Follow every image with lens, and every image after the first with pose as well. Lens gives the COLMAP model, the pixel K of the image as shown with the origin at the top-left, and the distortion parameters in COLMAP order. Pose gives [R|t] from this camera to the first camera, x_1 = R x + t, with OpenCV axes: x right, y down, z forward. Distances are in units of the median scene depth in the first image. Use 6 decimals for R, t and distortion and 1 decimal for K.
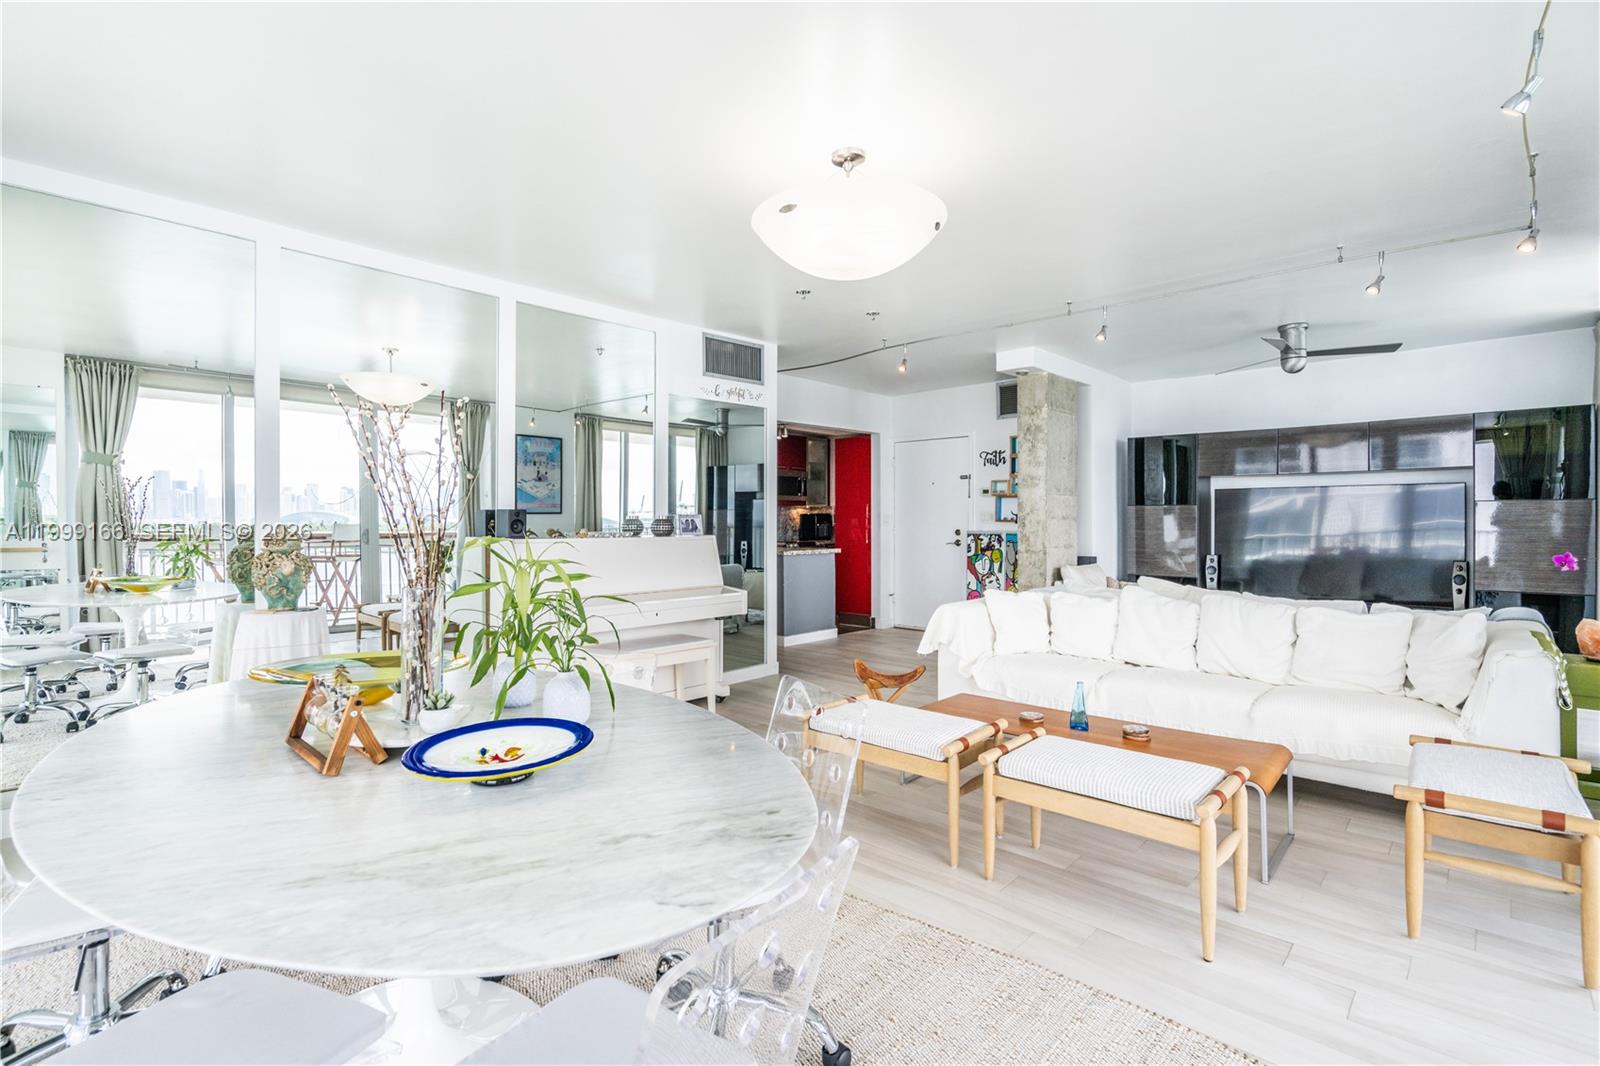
lens RADIAL K [[734.7, 0, 811.0], [0, 734.7, 524.2], [0, 0, 1]] dist [-0.023257, 0.004431]
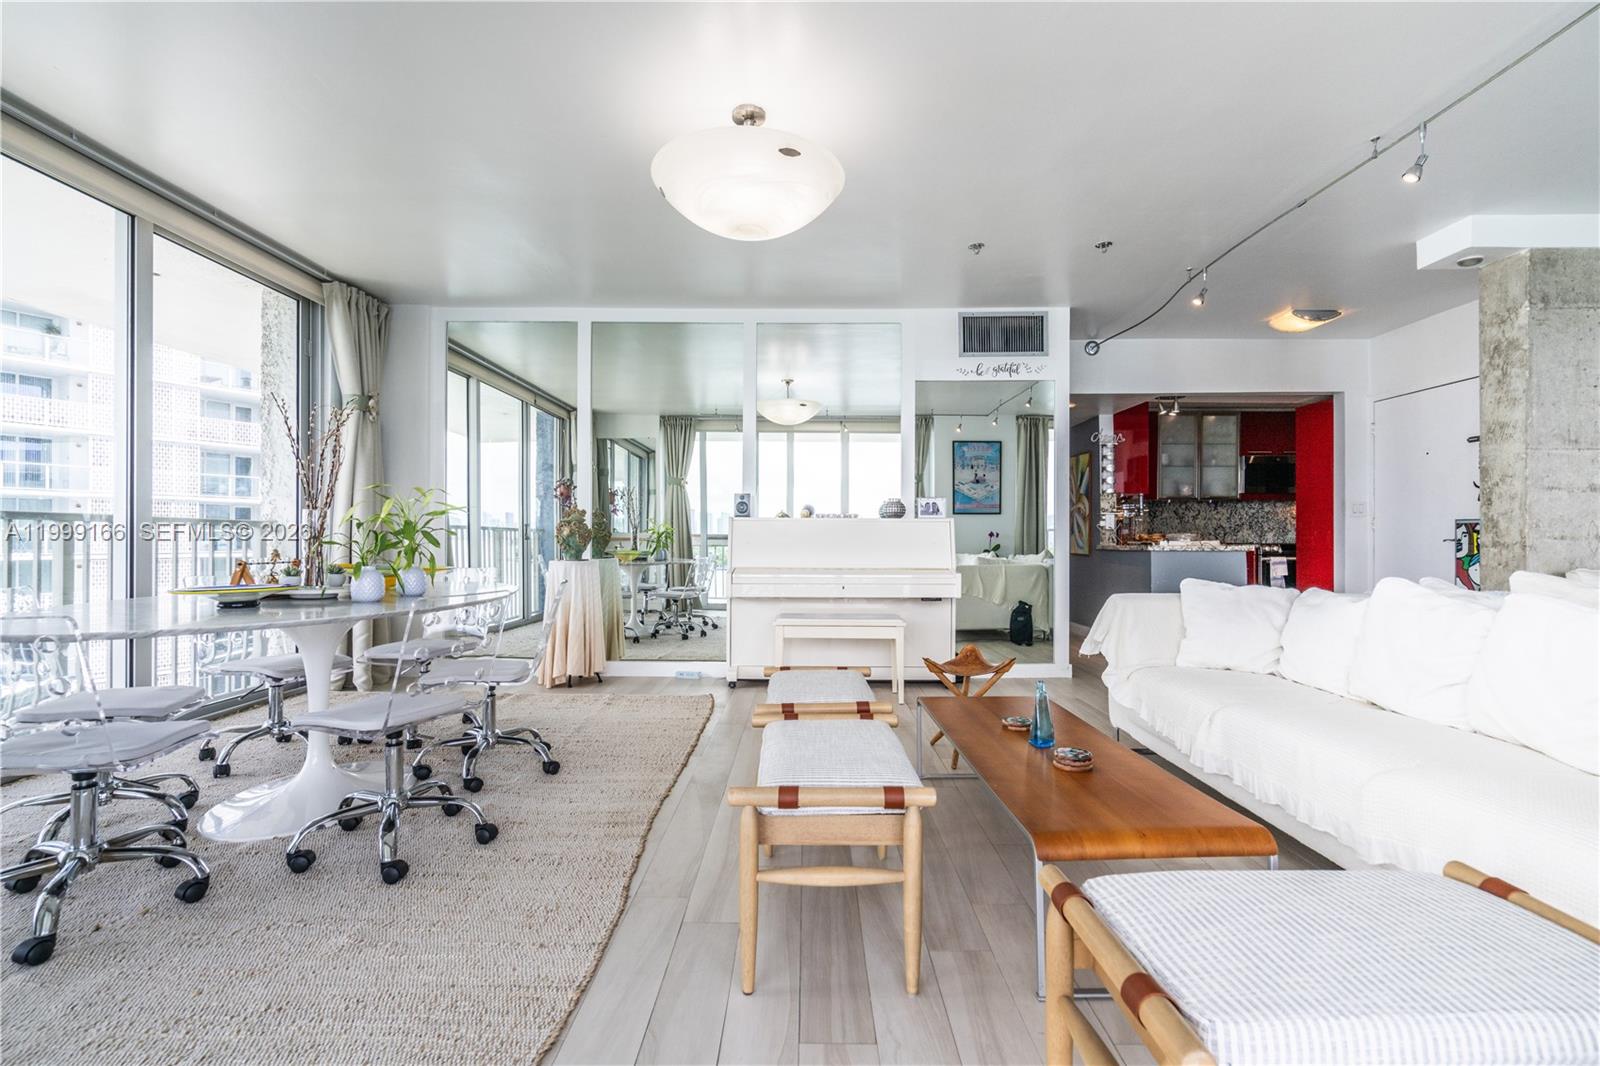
lens RADIAL K [[734.7, 0, 807.8], [0, 734.7, 539.8], [0, 0, 1]] dist [-0.023257, 0.004431]
pose [[0.669765, 0.000983, -0.742573, 0.359808], [-0.003048, 0.999994, -0.001425, 0.035697], [0.742567, 0.003218, 0.669764, 0.155715]]
